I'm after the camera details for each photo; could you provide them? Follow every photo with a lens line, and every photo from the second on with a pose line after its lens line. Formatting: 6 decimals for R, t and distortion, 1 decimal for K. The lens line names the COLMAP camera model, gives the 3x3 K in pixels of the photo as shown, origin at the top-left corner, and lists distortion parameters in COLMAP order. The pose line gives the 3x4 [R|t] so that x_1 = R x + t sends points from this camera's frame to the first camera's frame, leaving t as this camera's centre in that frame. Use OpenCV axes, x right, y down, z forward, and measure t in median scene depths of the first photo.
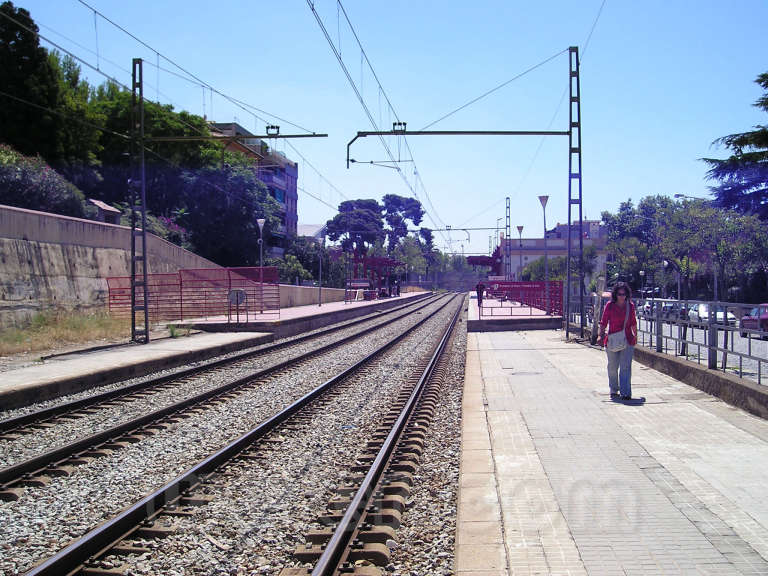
lens RADIAL K [[935.3, 0, 386.8], [0, 935.3, 283.3], [0, 0, 1]] dist [0.134567, 0.000000]
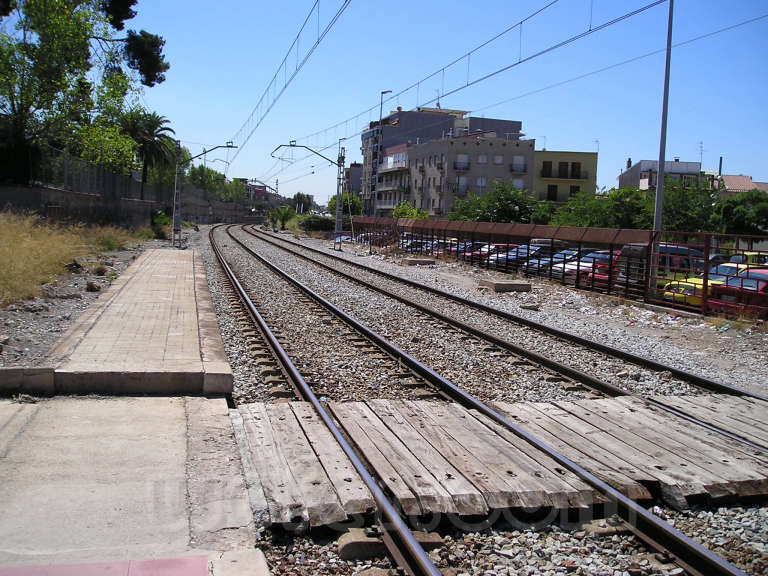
lens RADIAL K [[792.2, 0, 383.7], [0, 792.2, 286.9], [0, 0, 1]] dist [-0.099219, 0.000000]
pose [[0.945610, 0.029944, 0.323923, 0.037997], [-0.060123, 0.994687, 0.083563, 0.000757], [-0.319700, -0.098494, 0.942386, 0.752851]]
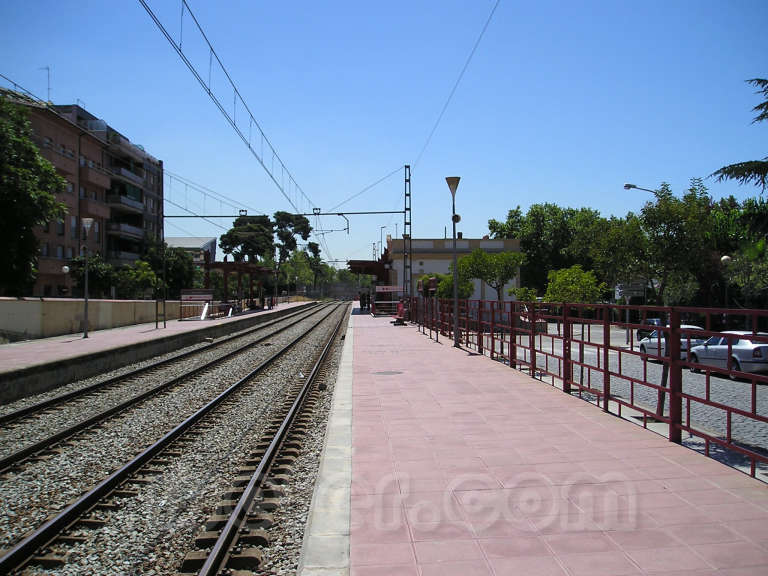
lens RADIAL K [[753.0, 0, 382.9], [0, 753.0, 294.6], [0, 0, 1]] dist [-0.099325, 0.000000]
pose [[0.991899, 0.001769, 0.127015, 0.011403], [-0.002158, 0.999993, 0.002922, -0.000823], [-0.127009, -0.003172, 0.991897, 0.120061]]
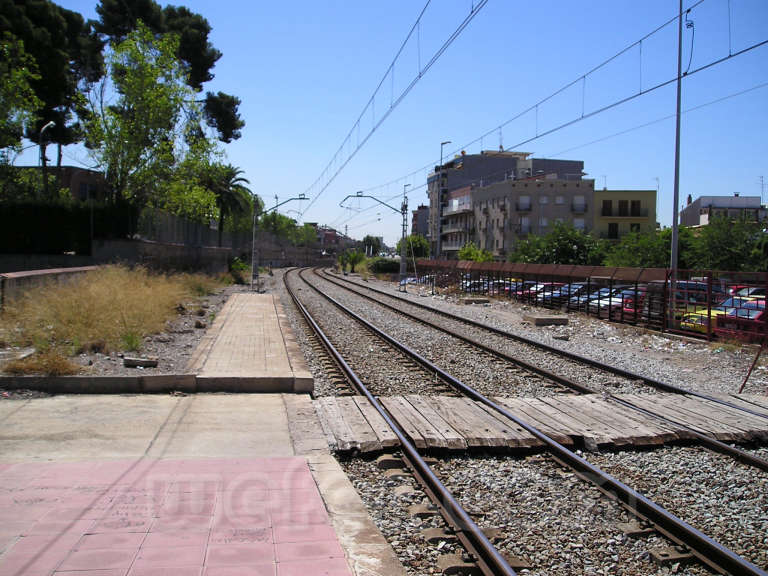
lens RADIAL K [[792.2, 0, 383.9], [0, 792.2, 280.4], [0, 0, 1]] dist [-0.099219, 0.000000]
pose [[0.971033, 0.029215, 0.237152, 0.035258], [-0.037045, 0.998903, 0.028627, -0.000091], [-0.236056, -0.036583, 0.971051, 0.737325]]
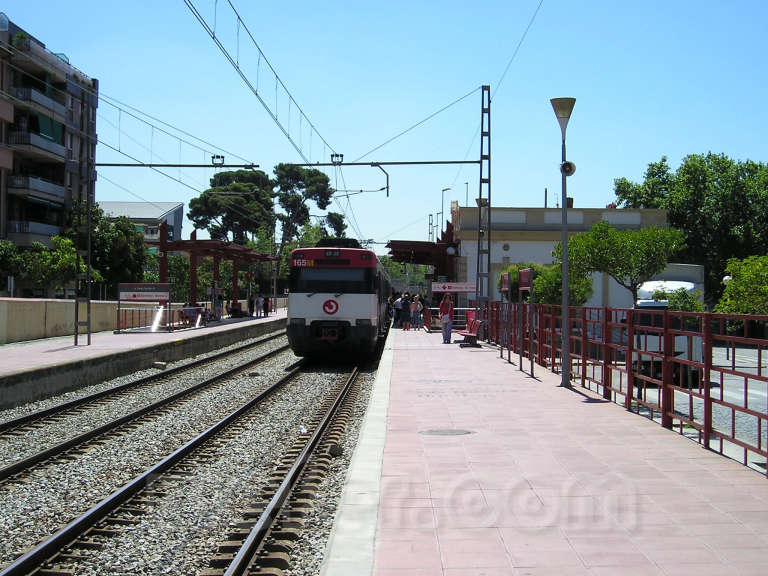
lens RADIAL K [[1182.9, 0, 382.3], [0, 1182.9, 284.8], [0, 0, 1]] dist [-0.057402, 0.000000]
pose [[0.997032, 0.018014, 0.074853, 0.012159], [-0.017591, 0.999825, -0.006298, -0.000759], [-0.074954, 0.004963, 0.997175, 0.124829]]
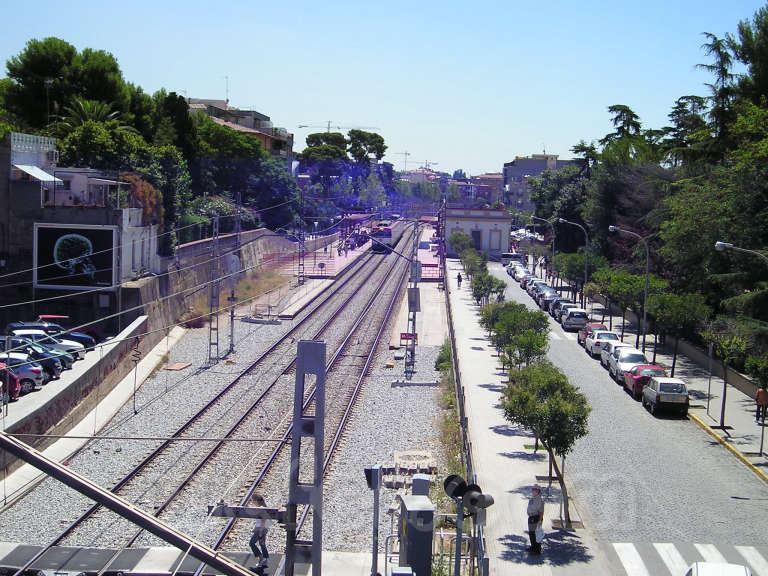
lens RADIAL K [[1182.9, 0, 383.8], [0, 1182.9, 288.2], [0, 0, 1]] dist [-0.057402, 0.000000]
pose [[0.998406, 0.037063, 0.042558, -0.015546], [-0.040310, 0.996126, 0.078154, -0.022700], [-0.039497, -0.079745, 0.996033, -0.376454]]
